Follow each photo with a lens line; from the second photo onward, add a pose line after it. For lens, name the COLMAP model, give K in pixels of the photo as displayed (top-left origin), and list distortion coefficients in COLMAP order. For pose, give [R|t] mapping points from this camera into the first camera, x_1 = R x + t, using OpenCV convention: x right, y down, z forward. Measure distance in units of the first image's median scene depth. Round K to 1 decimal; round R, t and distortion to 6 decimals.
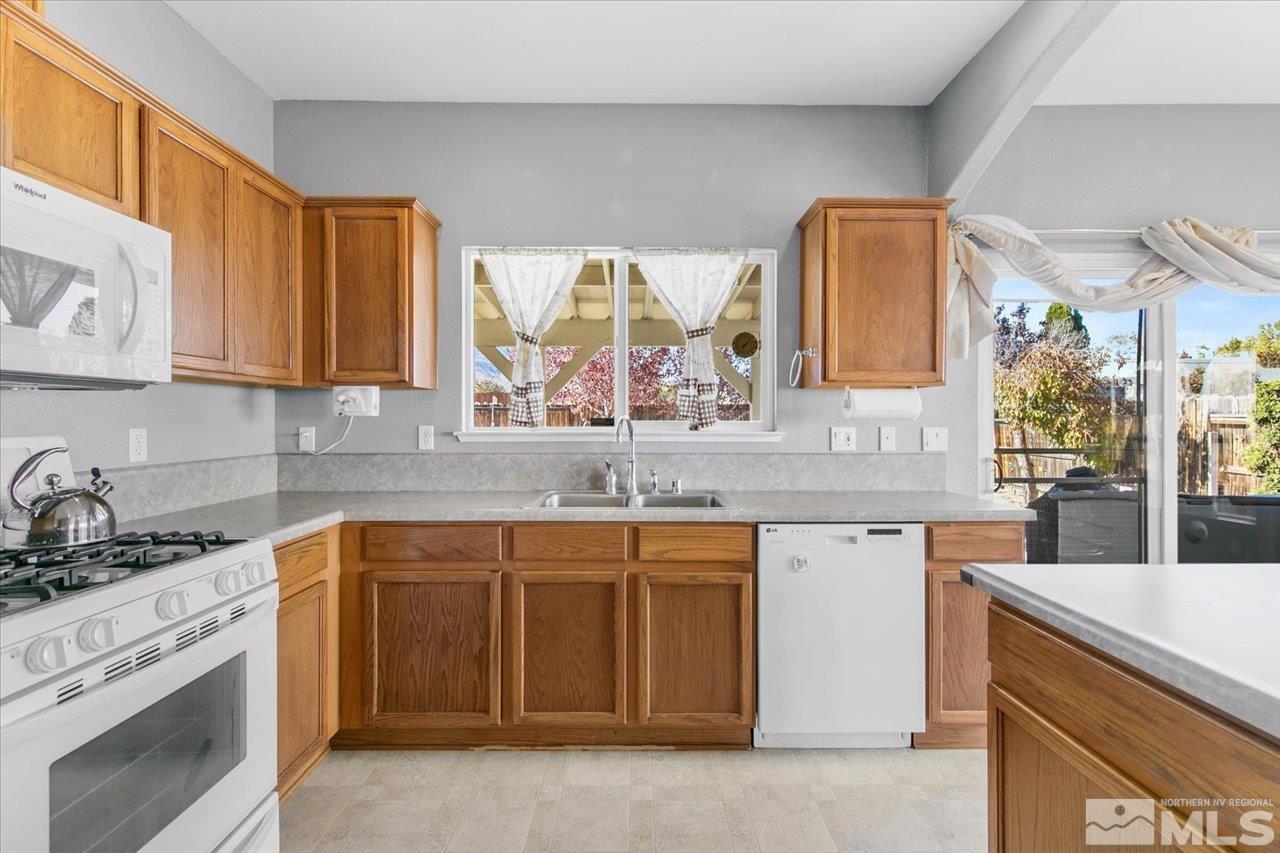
lens RADIAL K [[584.0, 0, 643.1], [0, 584.0, 418.0], [0, 0, 1]] dist [0.007587, -0.001504]
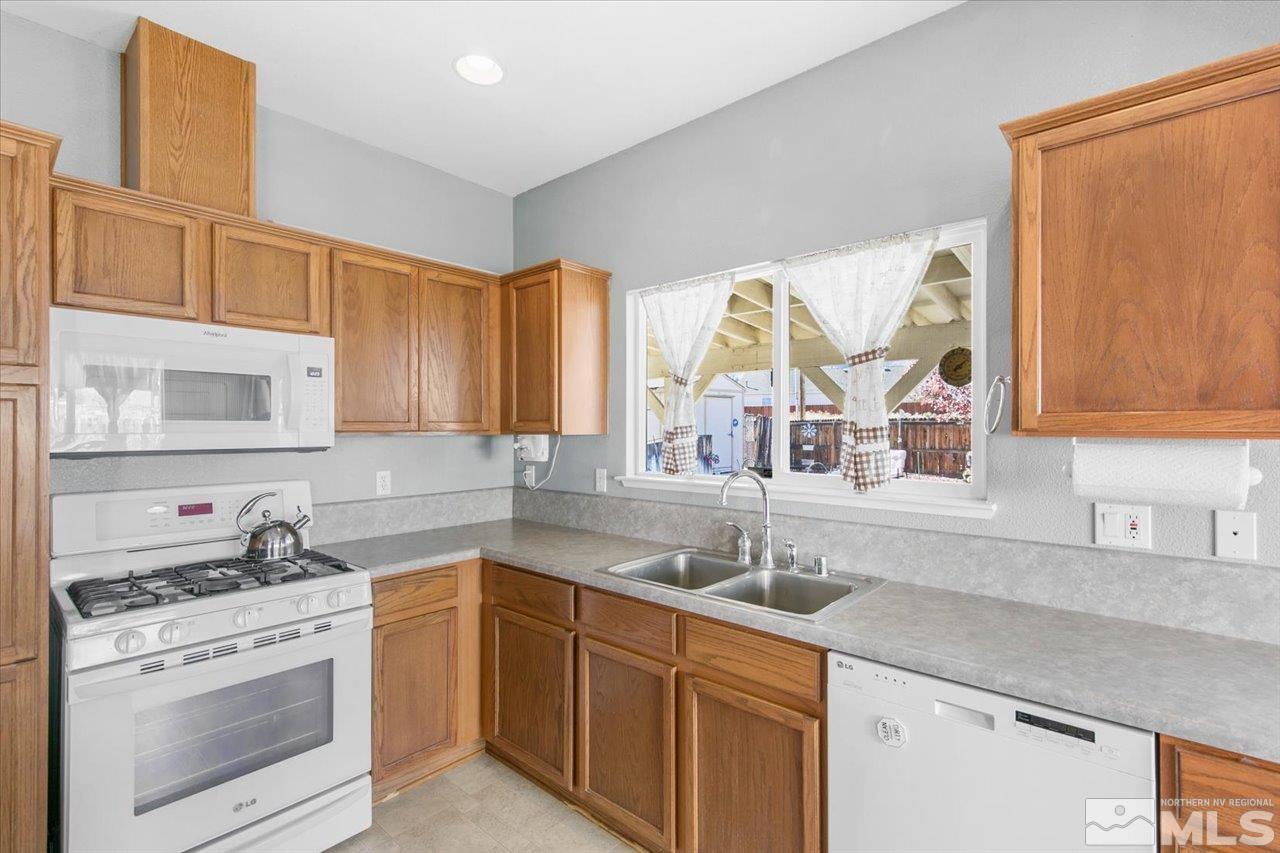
lens RADIAL K [[584.0, 0, 640.4], [0, 584.0, 424.4], [0, 0, 1]] dist [0.007587, -0.001504]
pose [[0.741257, -0.006239, -0.671193, 0.426978], [0.002999, 0.999978, -0.005983, -0.066809], [0.671215, 0.002422, 0.741259, 0.305476]]
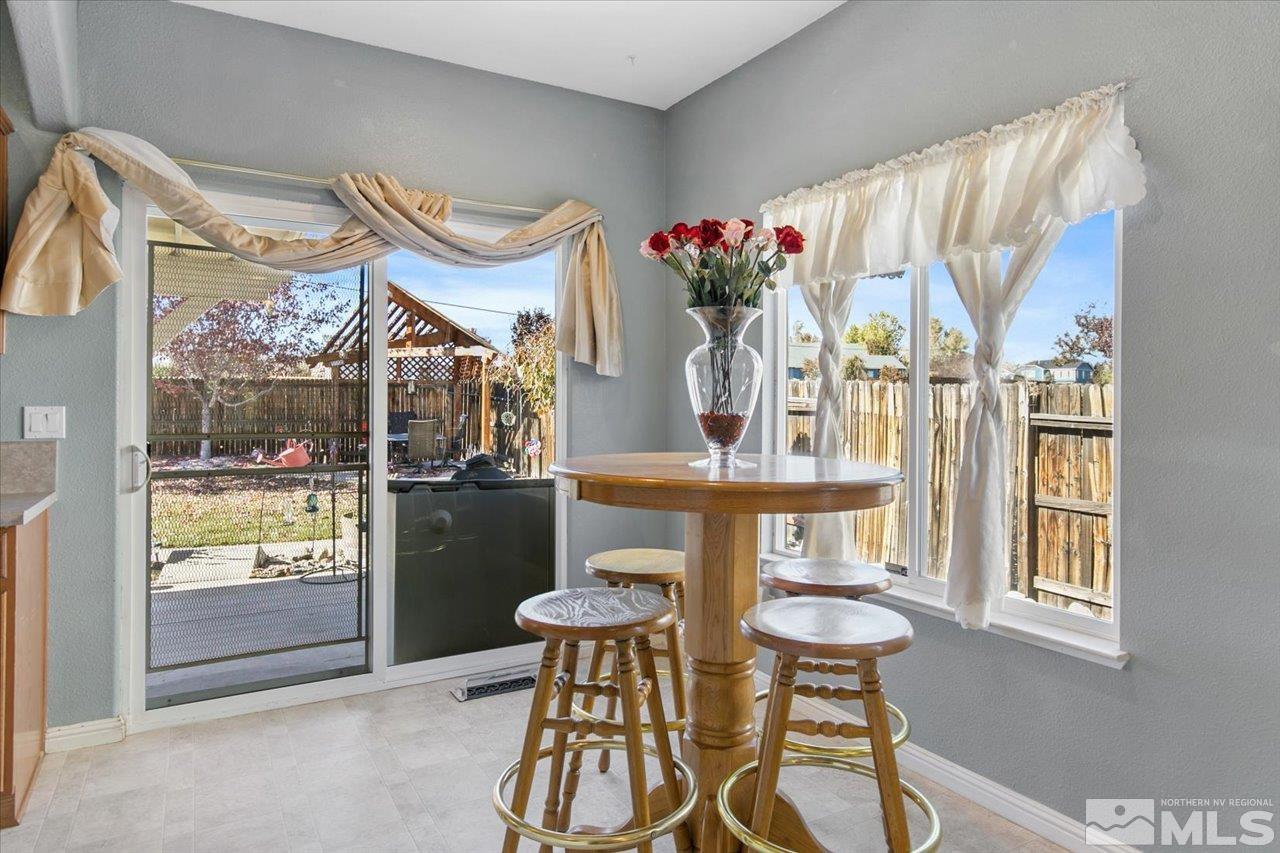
lens RADIAL K [[778.8, 0, 655.5], [0, 778.8, 409.7], [0, 0, 1]] dist [0.005396, -0.001327]
pose [[0.864921, -0.002937, 0.501900, 0.759492], [-0.003617, 0.999920, 0.012085, 0.006304], [-0.501896, -0.012268, 0.864841, -0.280864]]
